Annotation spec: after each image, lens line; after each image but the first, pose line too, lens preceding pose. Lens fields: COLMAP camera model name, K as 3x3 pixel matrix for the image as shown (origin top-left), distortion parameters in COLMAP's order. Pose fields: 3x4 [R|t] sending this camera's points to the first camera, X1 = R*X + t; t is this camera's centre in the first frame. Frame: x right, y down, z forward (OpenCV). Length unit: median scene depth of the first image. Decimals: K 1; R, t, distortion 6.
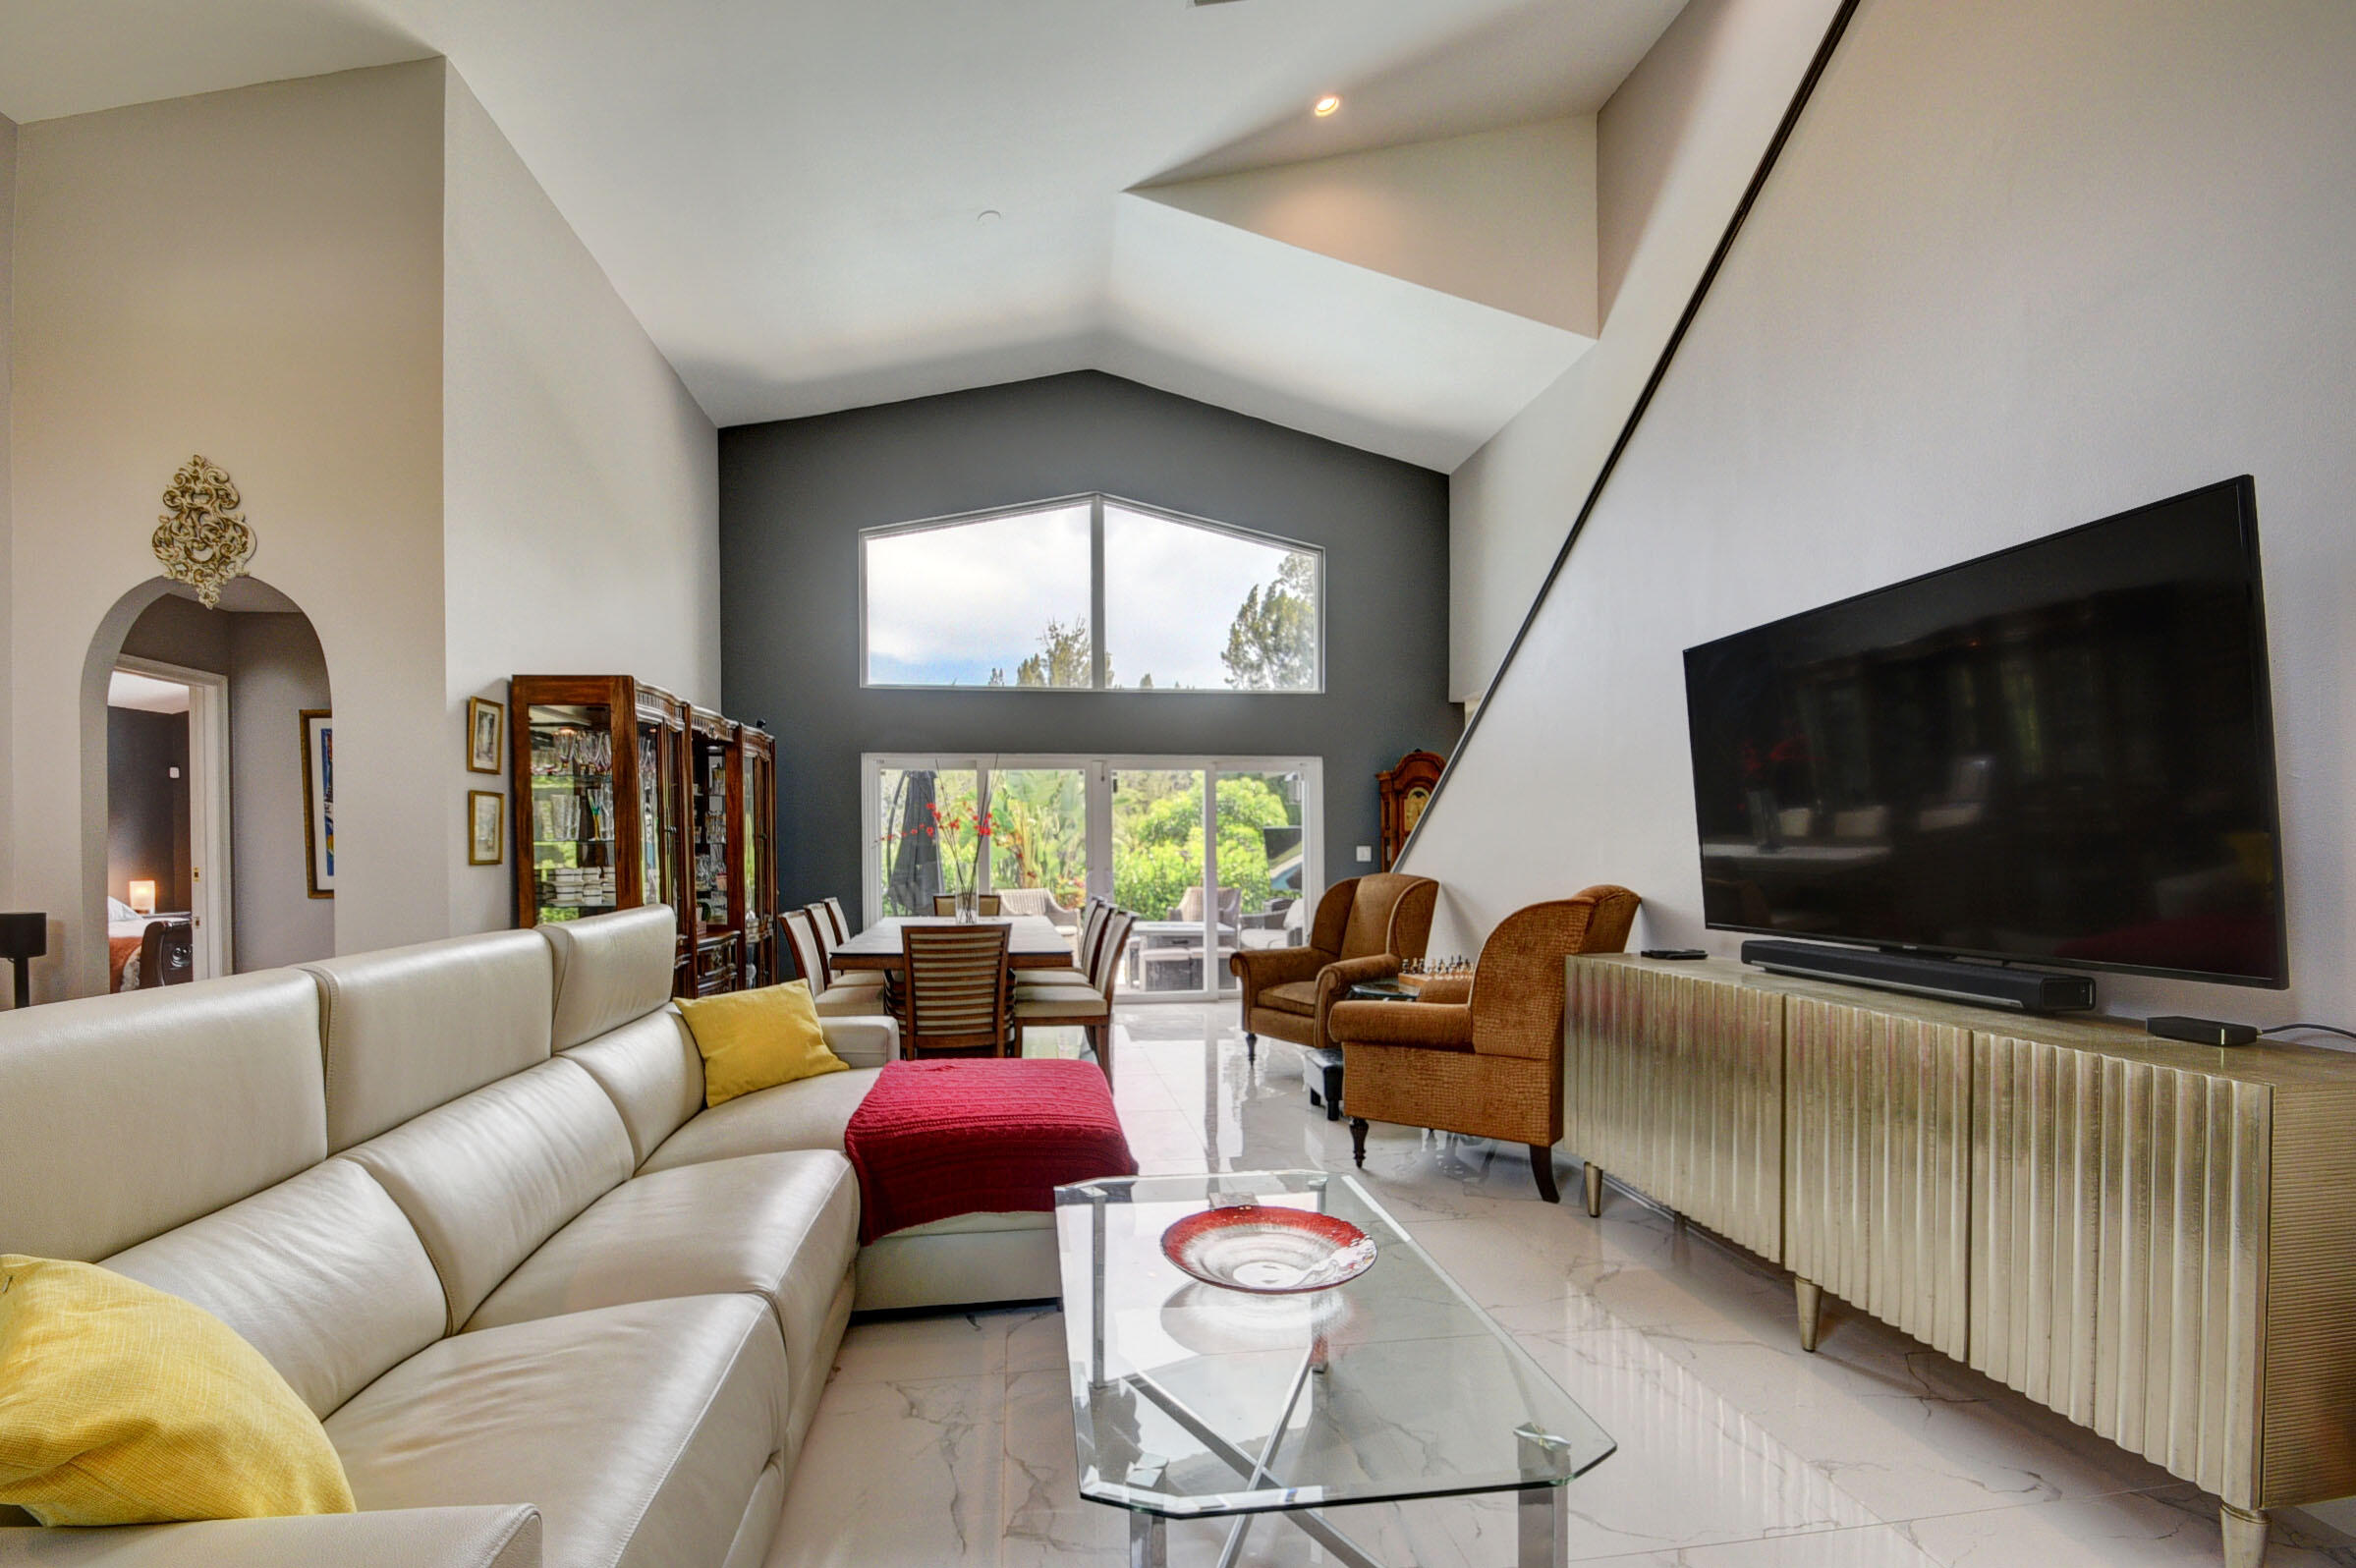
lens RADIAL K [[1035.5, 0, 1162.0], [0, 1035.5, 863.0], [0, 0, 1]] dist [0.018127, -0.018787]
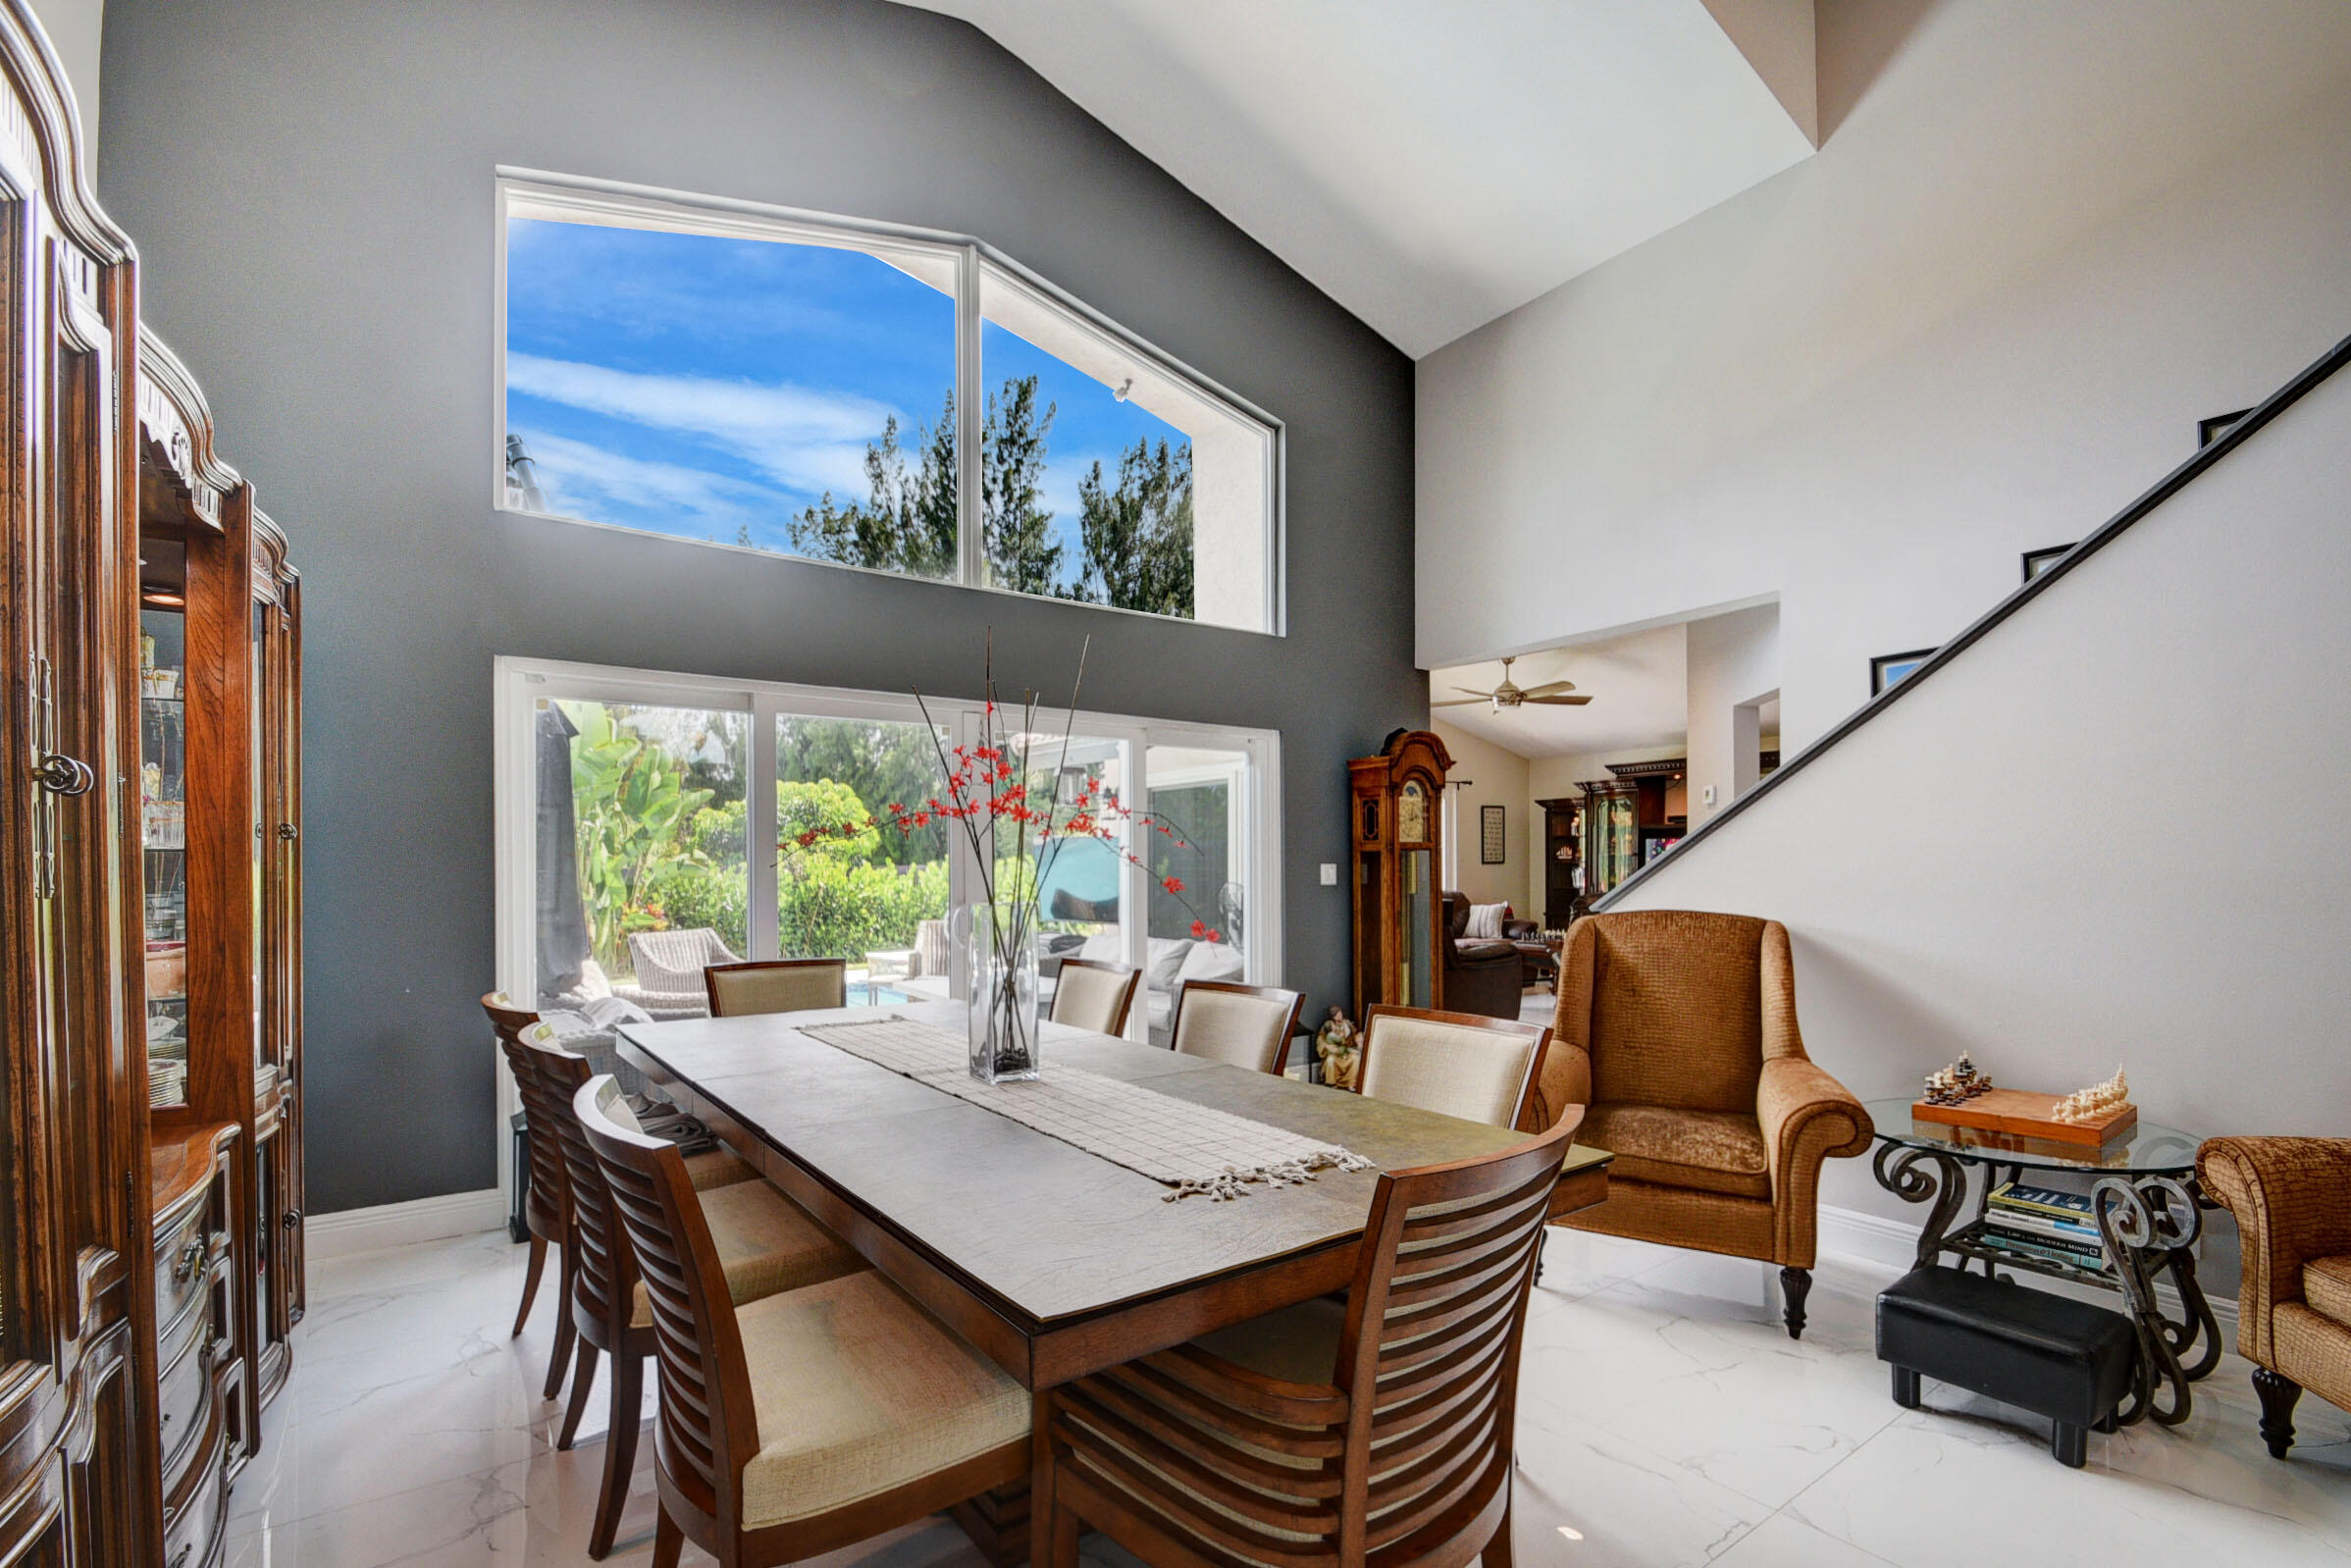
lens RADIAL K [[1033.3, 0, 1159.5], [0, 1033.3, 862.9], [0, 0, 1]] dist [0.018127, -0.018787]
pose [[0.885403, 0.003113, 0.464813, -0.235392], [0.003099, 0.999916, -0.012601, -0.008202], [-0.464813, 0.012597, 0.885319, 0.452499]]
